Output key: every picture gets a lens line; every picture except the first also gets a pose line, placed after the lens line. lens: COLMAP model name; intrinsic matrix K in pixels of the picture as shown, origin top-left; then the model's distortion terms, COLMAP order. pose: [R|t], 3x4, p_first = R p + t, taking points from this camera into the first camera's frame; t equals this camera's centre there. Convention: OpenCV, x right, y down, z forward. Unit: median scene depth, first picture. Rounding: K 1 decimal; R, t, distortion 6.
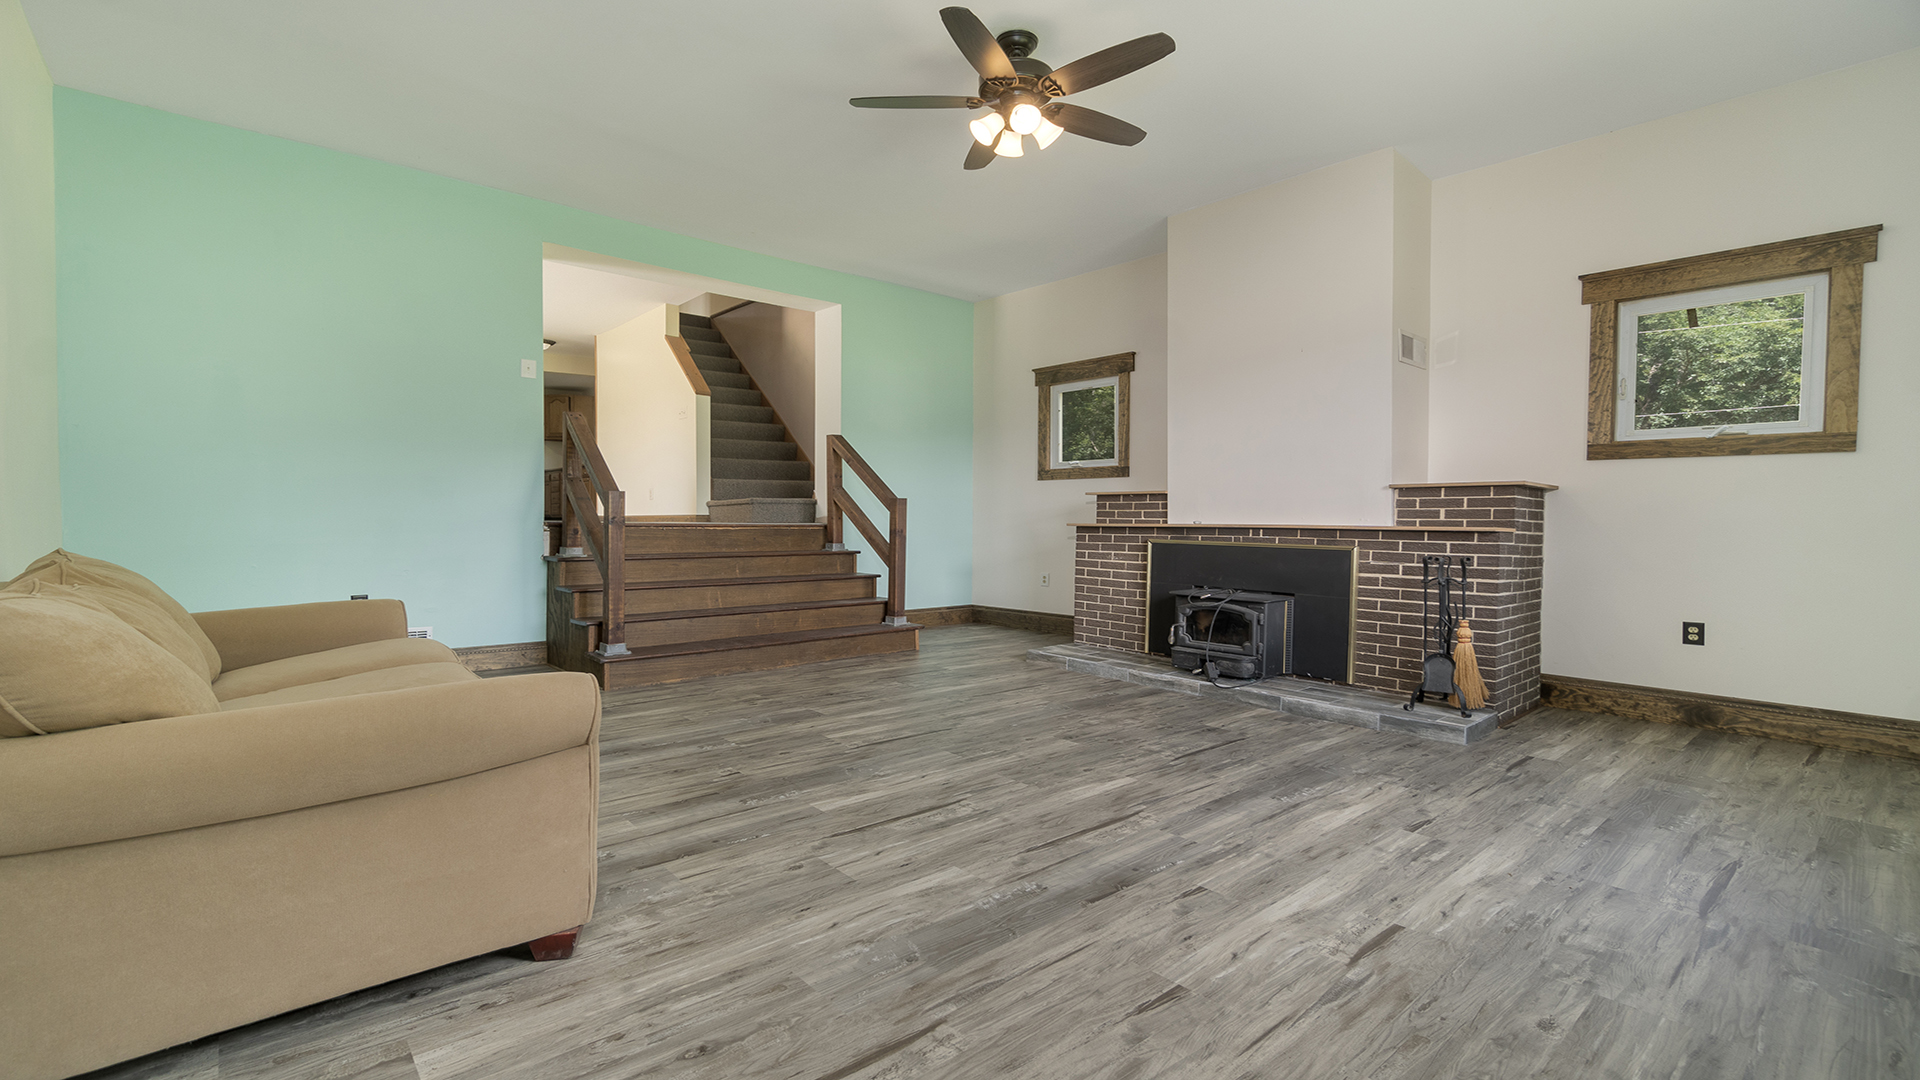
lens RADIAL K [[843.7, 0, 938.5], [0, 843.7, 545.5], [0, 0, 1]] dist [-0.007562, 0.002382]
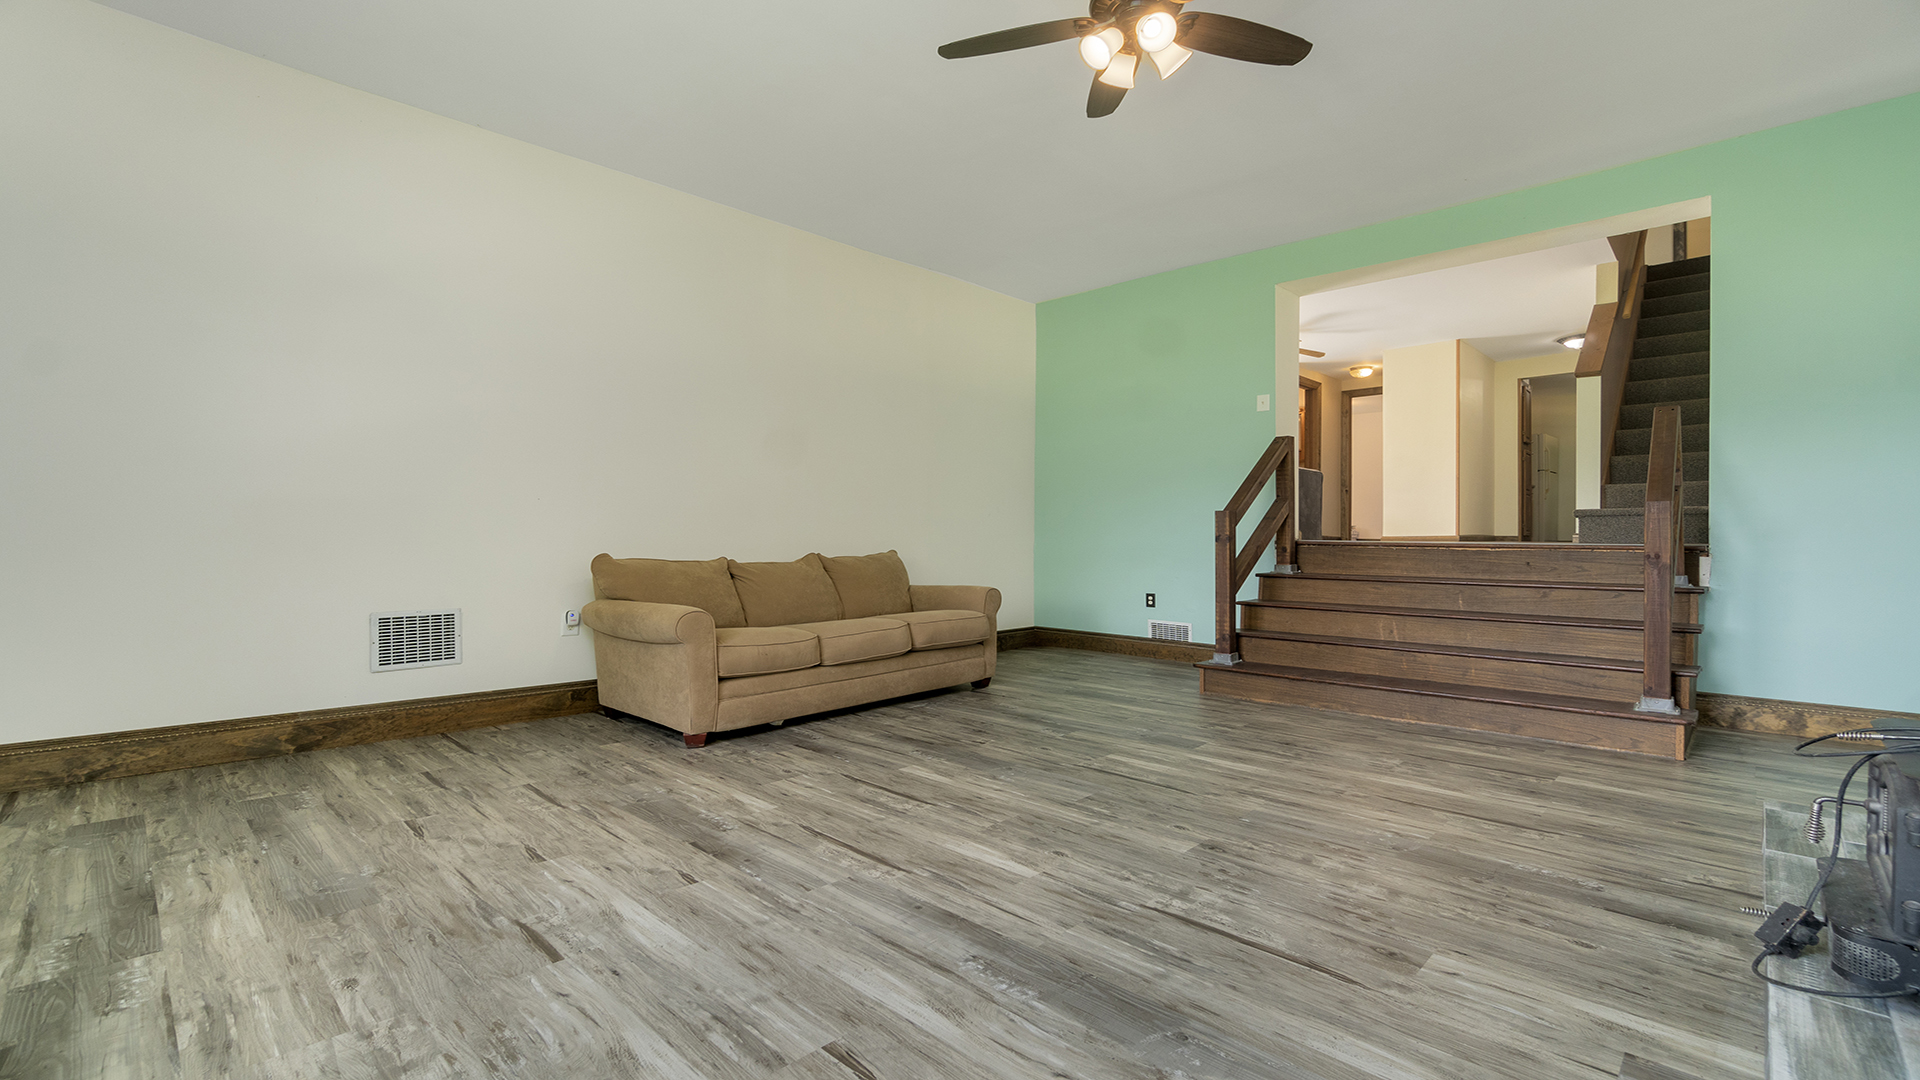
lens RADIAL K [[843.7, 0, 970.4], [0, 843.7, 538.5], [0, 0, 1]] dist [-0.007562, 0.002382]
pose [[0.097460, -0.002324, -0.995237, 0.822152], [-0.036782, 0.999306, -0.005935, -0.013513], [0.994560, 0.037185, 0.097307, 0.727878]]
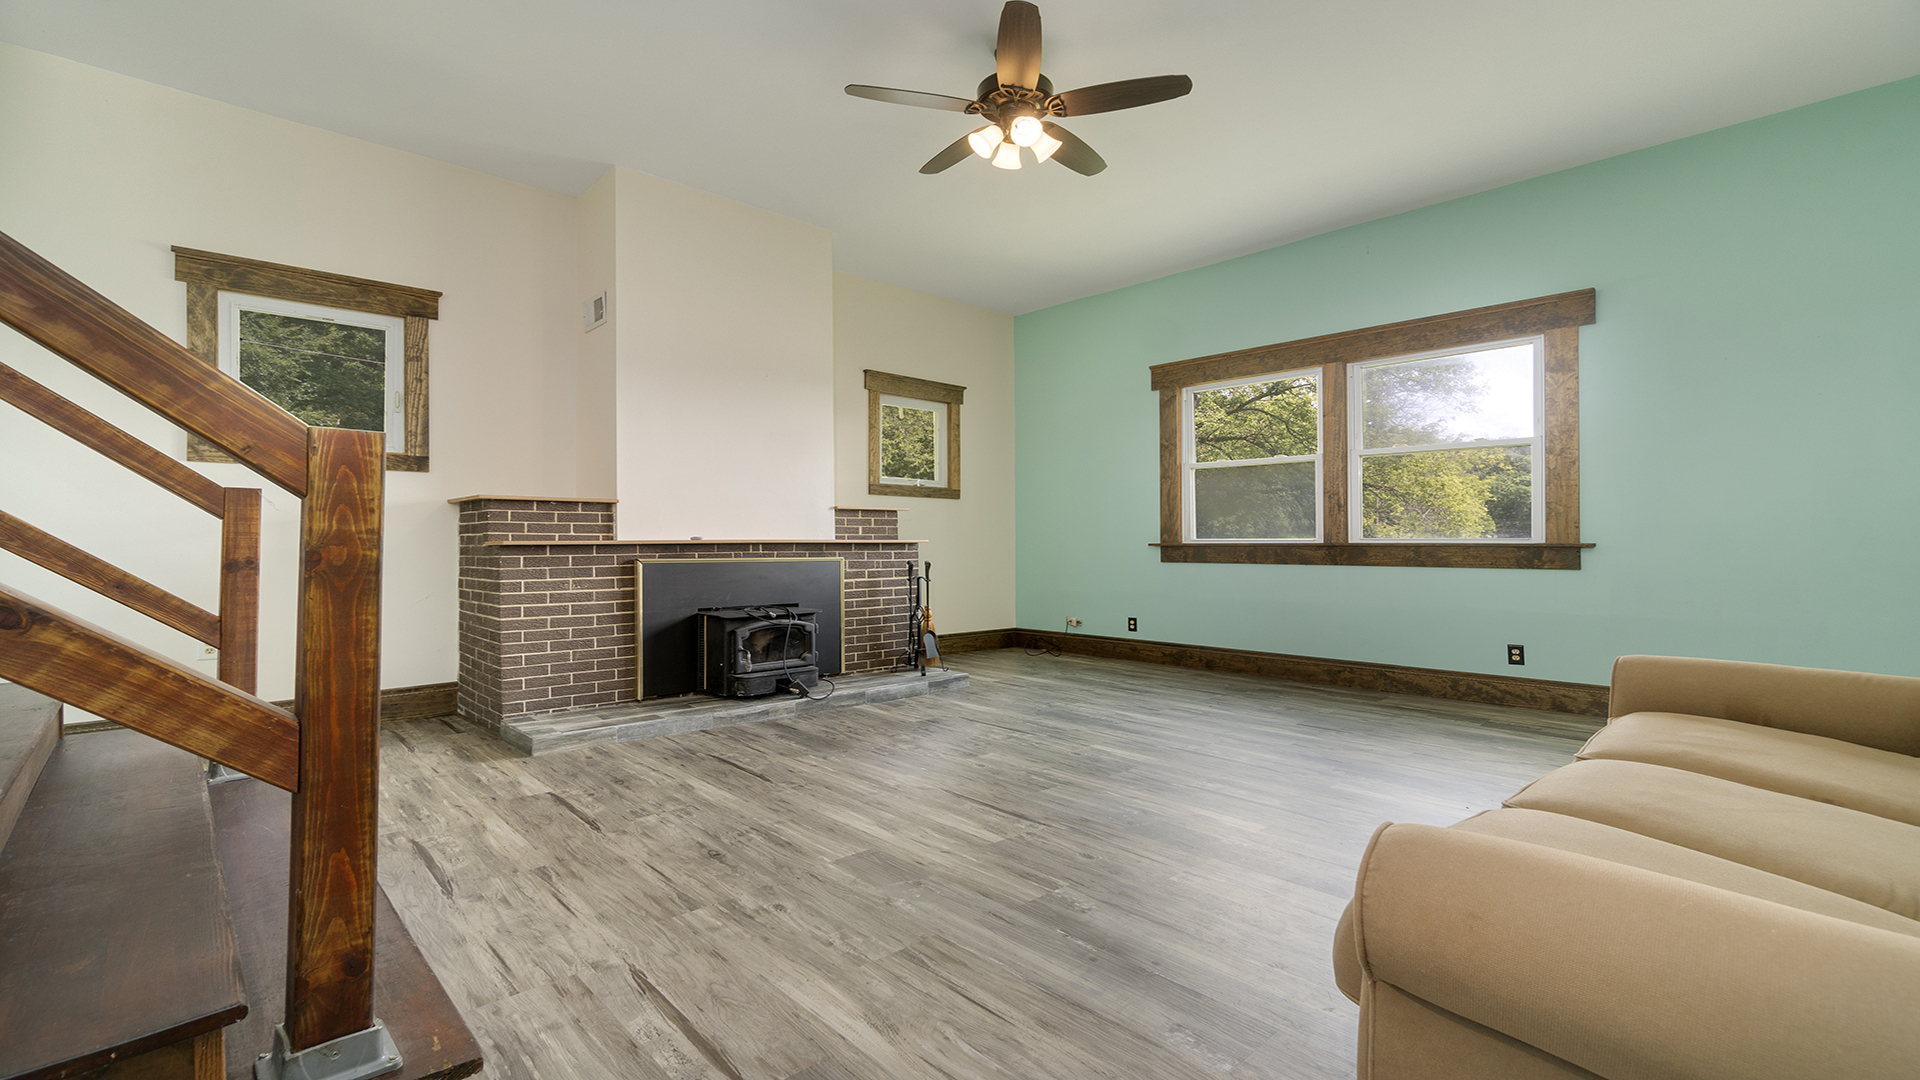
lens RADIAL K [[843.7, 0, 992.0], [0, 843.7, 516.1], [0, 0, 1]] dist [-0.007562, 0.002382]
pose [[-0.075058, 0.018969, 0.996999, -0.842202], [0.029892, 0.999413, -0.016765, -0.036217], [-0.996731, 0.028544, -0.075581, 1.042445]]
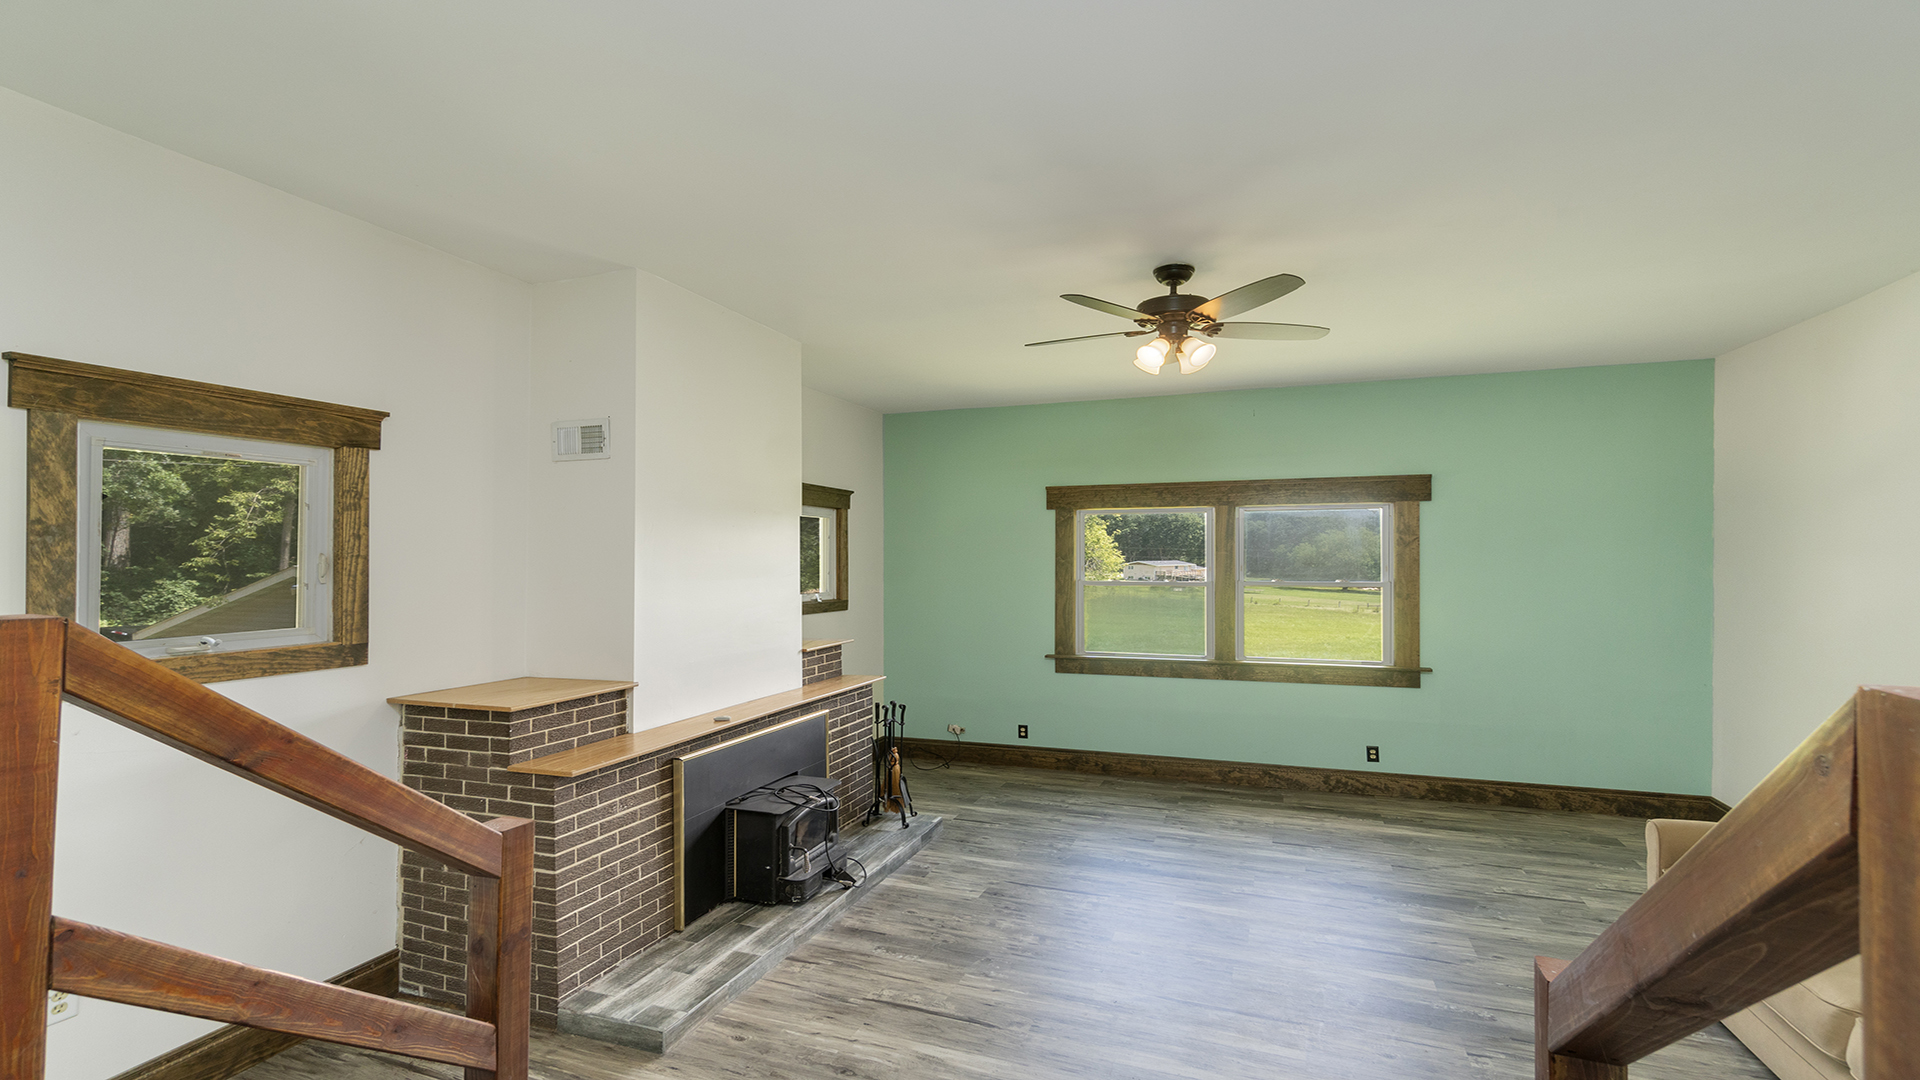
lens RADIAL K [[843.7, 0, 989.3], [0, 843.7, 534.3], [0, 0, 1]] dist [-0.007562, 0.002382]
pose [[-0.508676, 0.014801, 0.860831, -0.653088], [0.018335, 0.999812, -0.006357, -0.253968], [-0.860763, 0.012549, -0.508852, 1.626617]]
